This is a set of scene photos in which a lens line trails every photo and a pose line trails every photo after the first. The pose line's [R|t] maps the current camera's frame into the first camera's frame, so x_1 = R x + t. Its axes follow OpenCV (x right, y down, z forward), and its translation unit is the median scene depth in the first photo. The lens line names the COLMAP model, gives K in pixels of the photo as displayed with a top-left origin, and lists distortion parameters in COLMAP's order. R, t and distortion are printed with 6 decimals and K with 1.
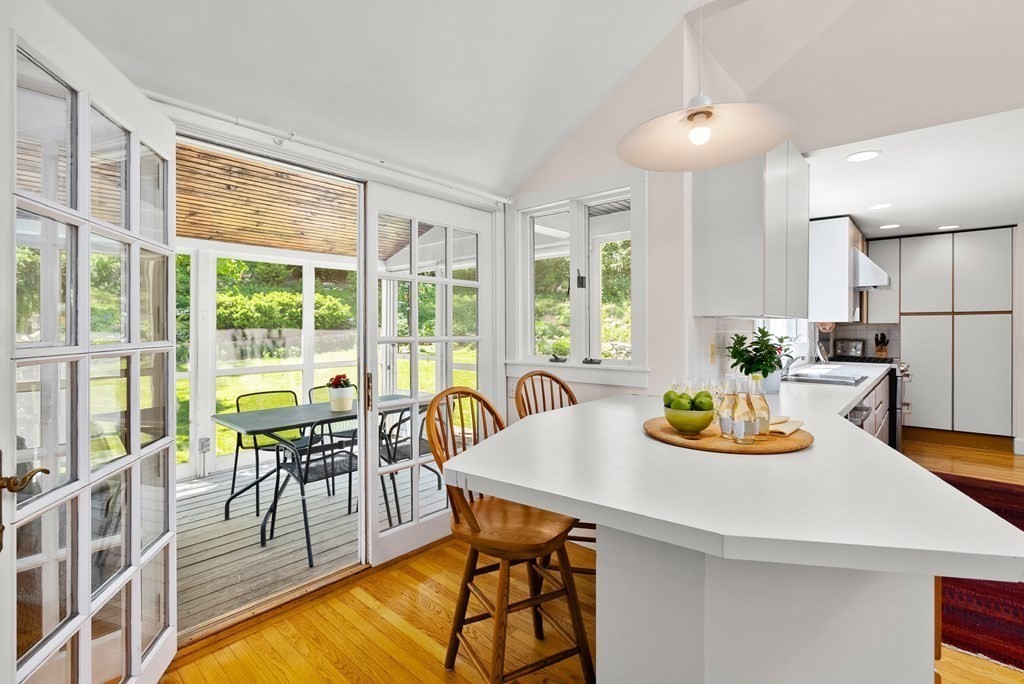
lens RADIAL K [[468.8, 0, 506.3], [0, 468.8, 339.2], [0, 0, 1]] dist [-0.004672, 0.001344]
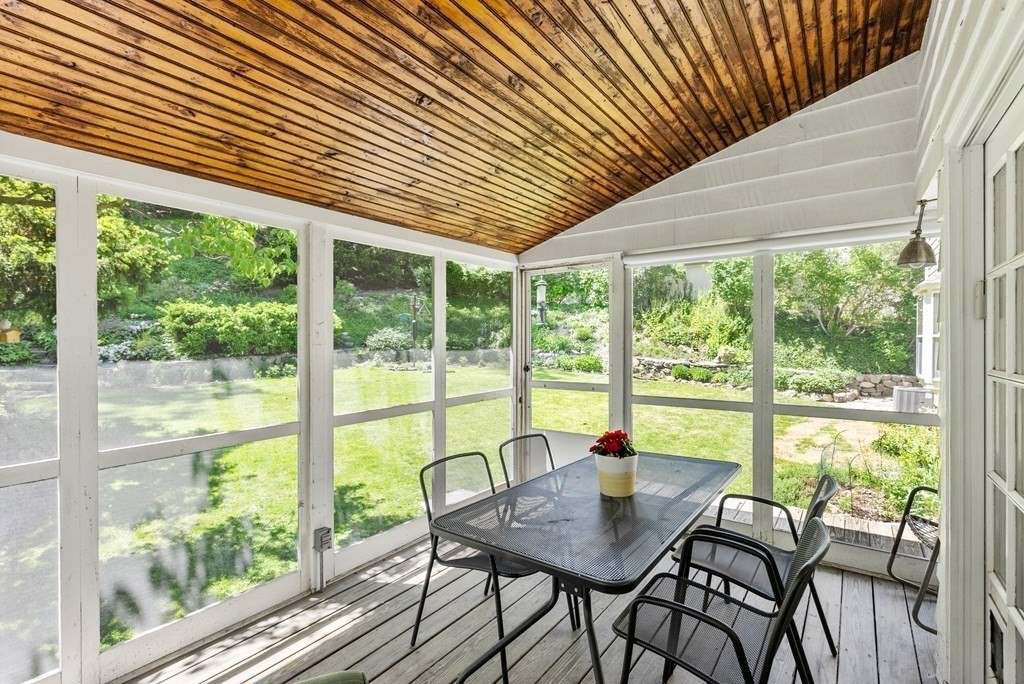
lens RADIAL K [[468.8, 0, 513.4], [0, 468.8, 358.3], [0, 0, 1]] dist [-0.004672, 0.001344]
pose [[0.995666, -0.006764, 0.092755, -0.119563], [0.005564, 0.999898, 0.013186, -0.005594], [-0.092834, -0.012613, 0.995602, 0.096314]]
